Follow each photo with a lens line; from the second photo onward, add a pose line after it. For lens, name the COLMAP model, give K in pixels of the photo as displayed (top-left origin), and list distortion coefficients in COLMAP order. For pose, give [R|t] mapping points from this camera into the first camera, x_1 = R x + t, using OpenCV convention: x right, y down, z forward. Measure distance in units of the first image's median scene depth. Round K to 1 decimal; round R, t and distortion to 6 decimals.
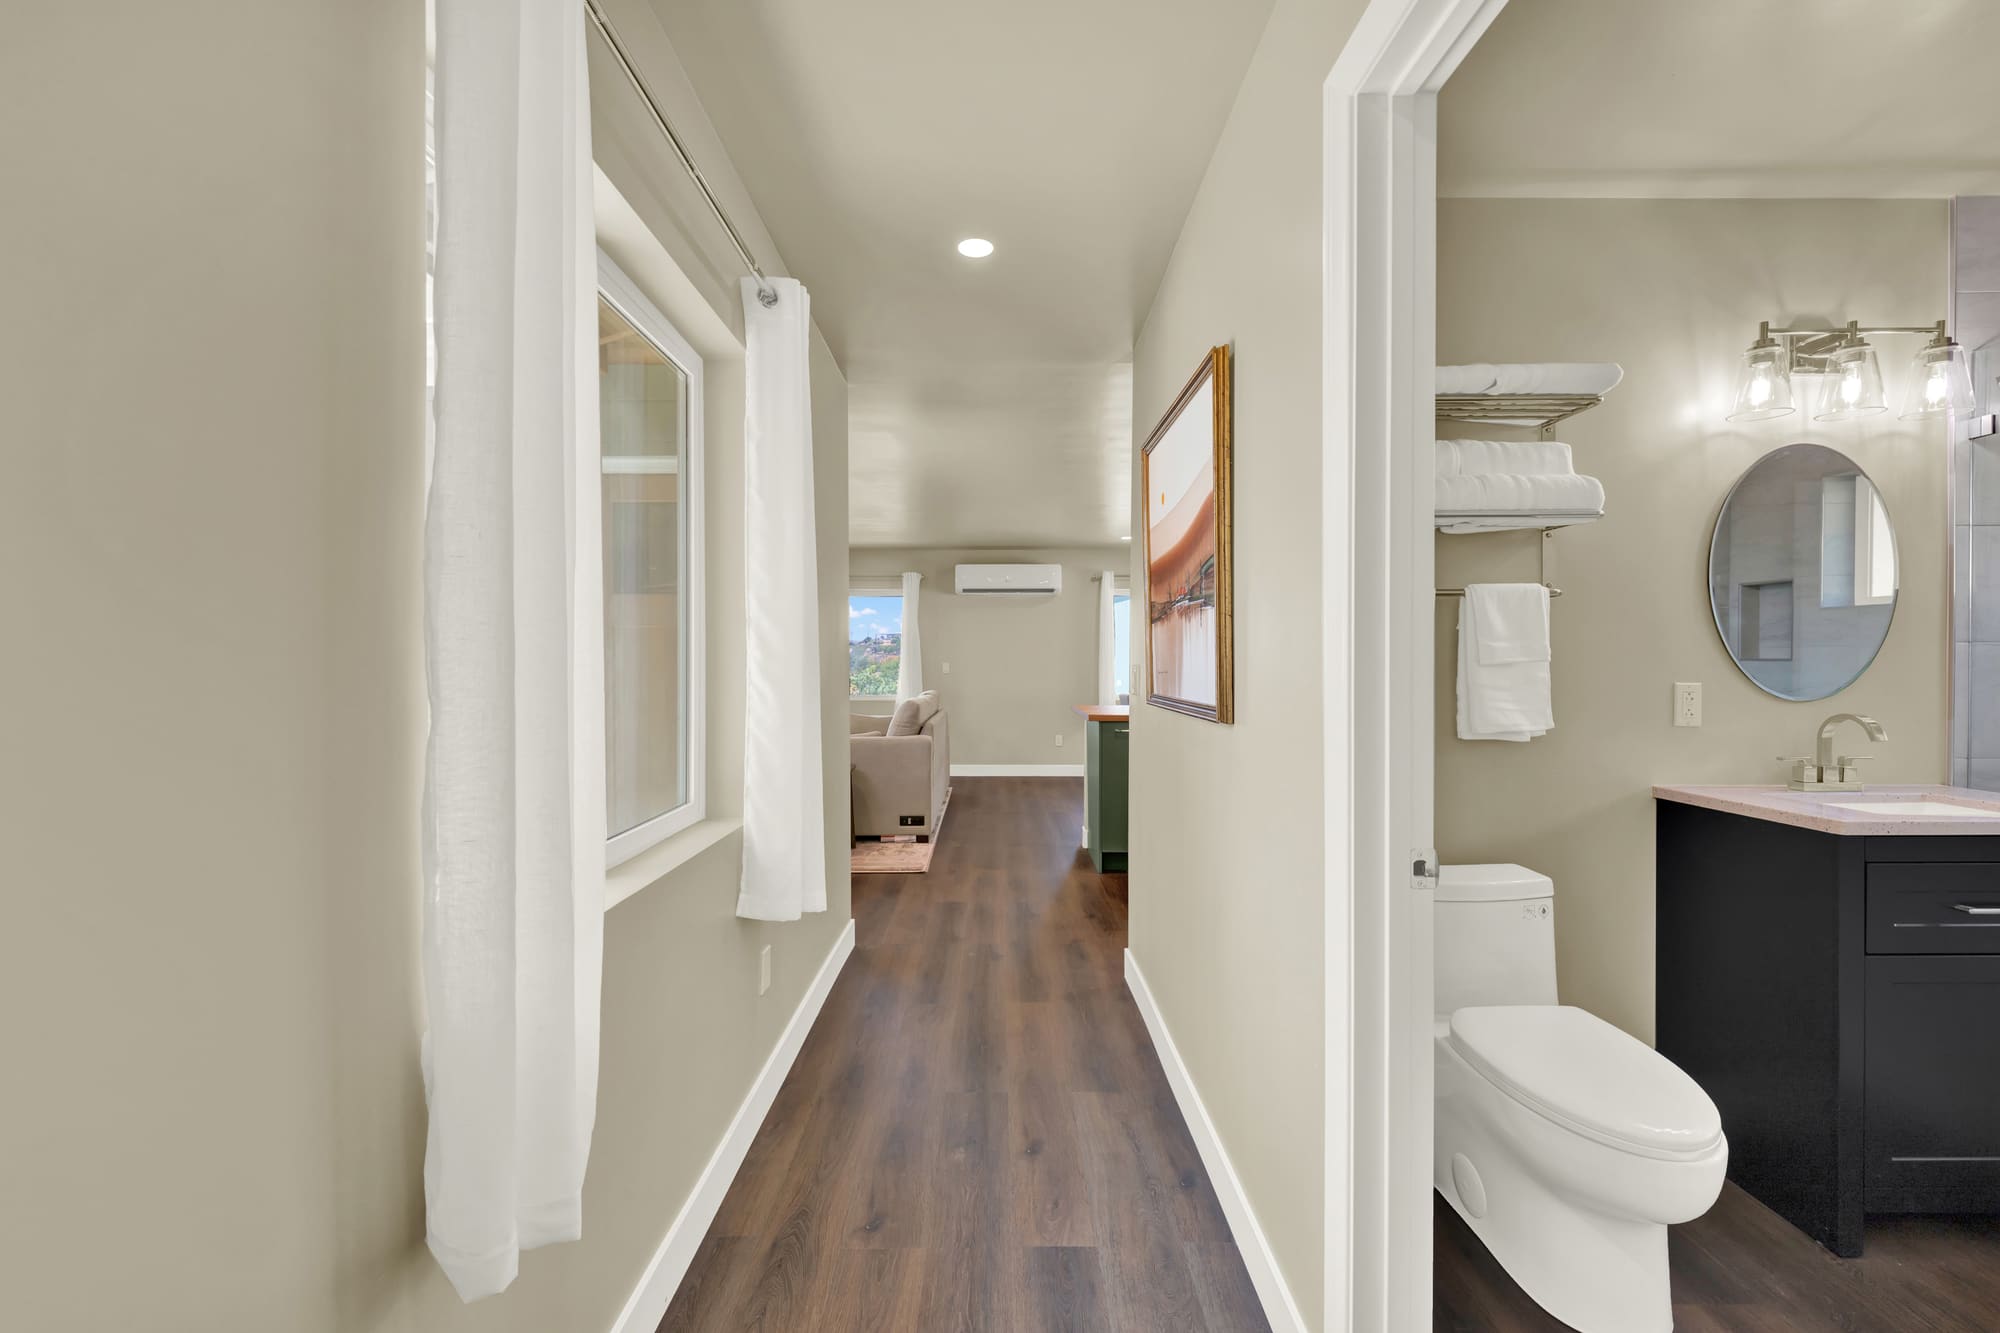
lens RADIAL K [[817.9, 0, 1000.0], [0, 817.9, 666.5], [0, 0, 1]] dist [0.000747, 0.000561]
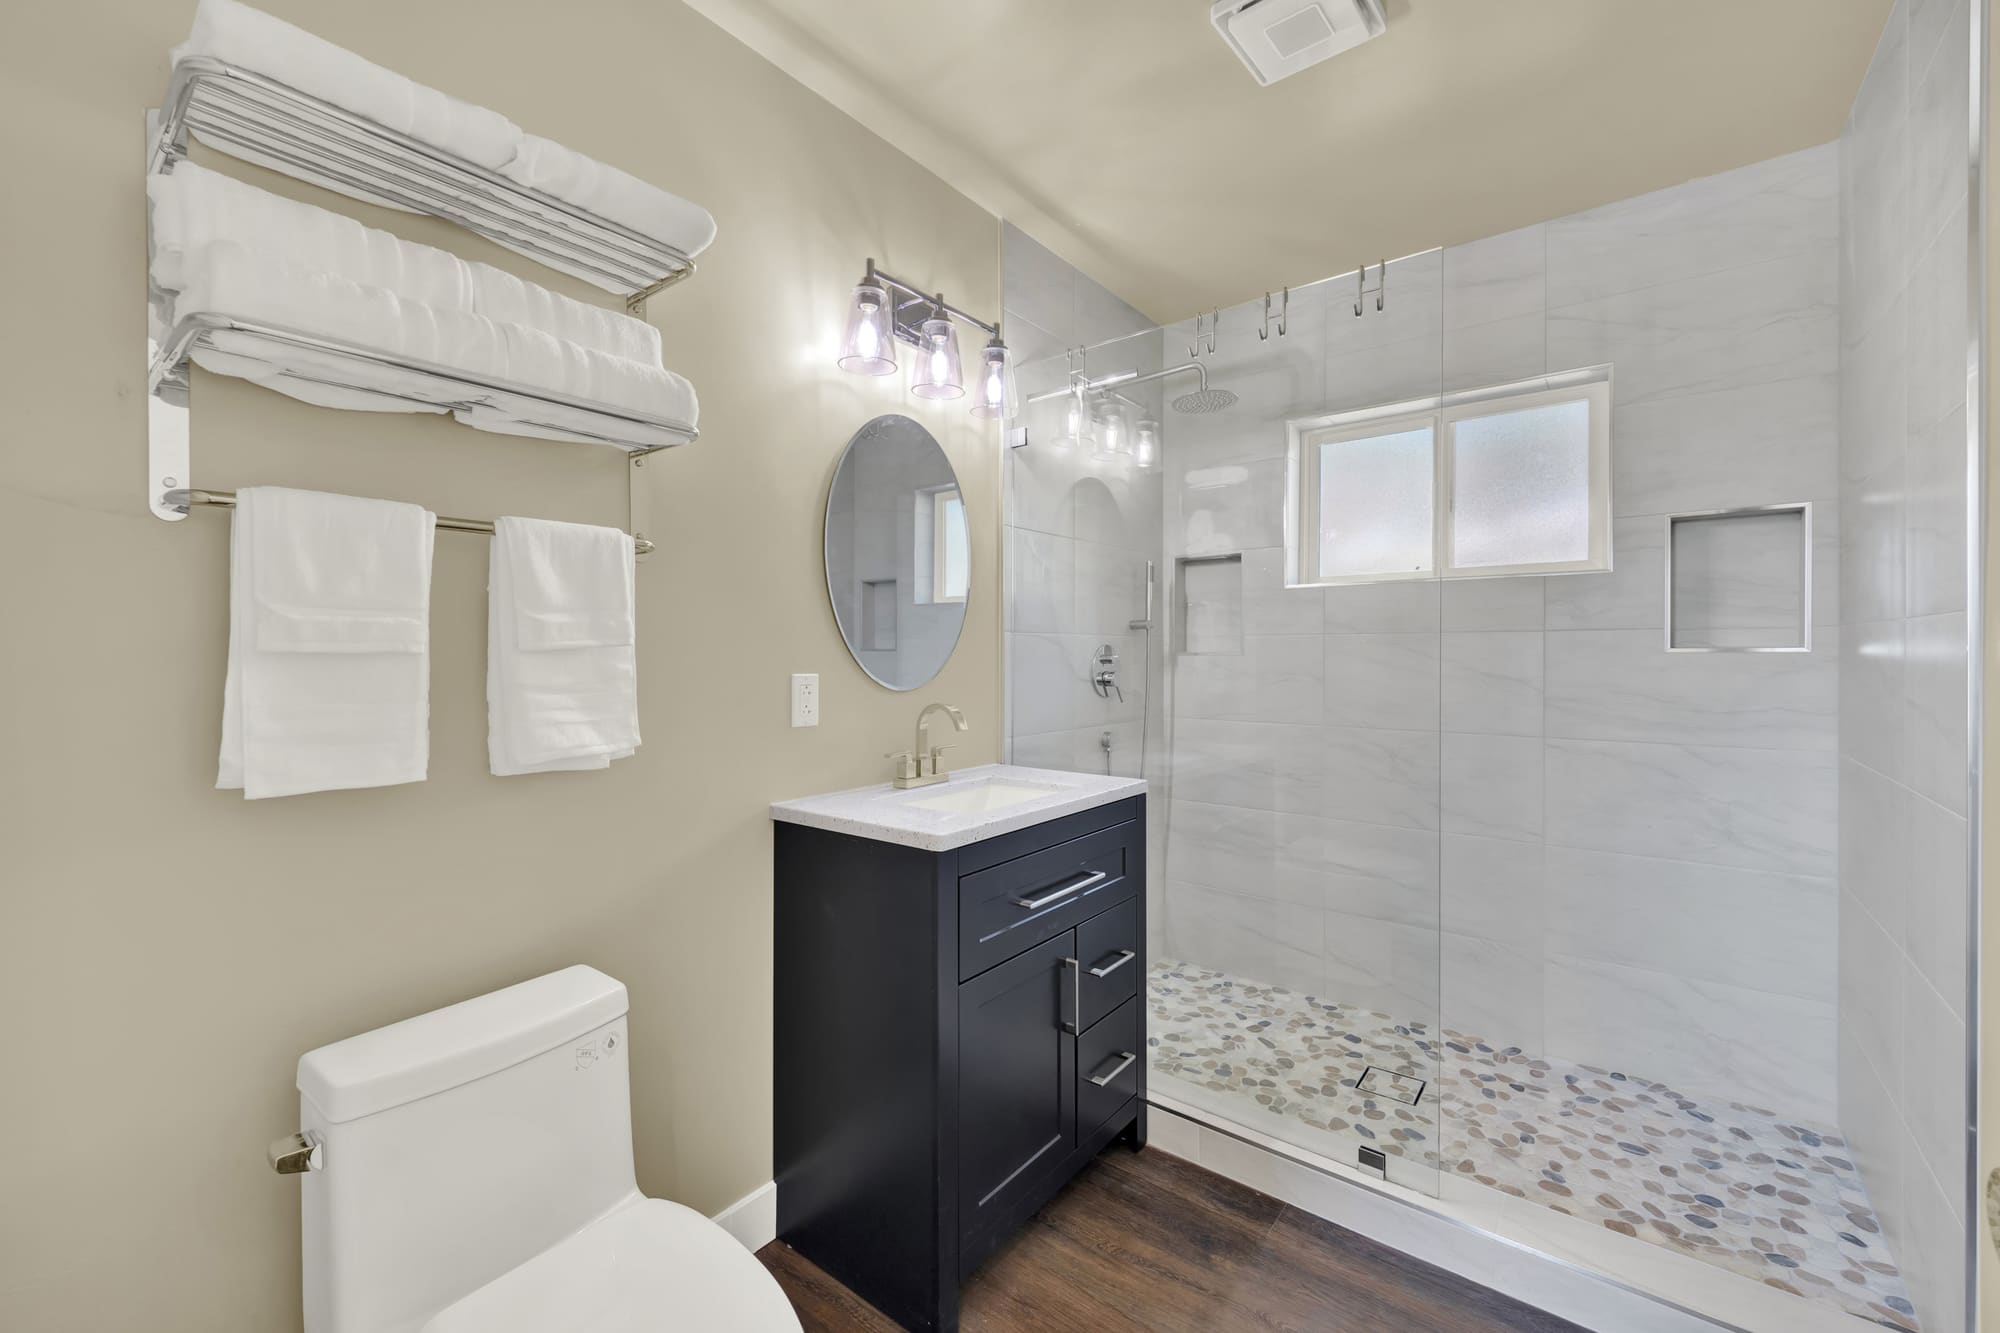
lens RADIAL K [[799.1, 0, 1001.0], [0, 799.1, 652.7], [0, 0, 1]] dist [-0.000304, -0.000192]
pose [[0.623374, 0.001093, 0.781923, 0.345562], [0.007065, 0.999950, -0.007030, 0.005821], [-0.781892, 0.009906, 0.623335, 0.355504]]
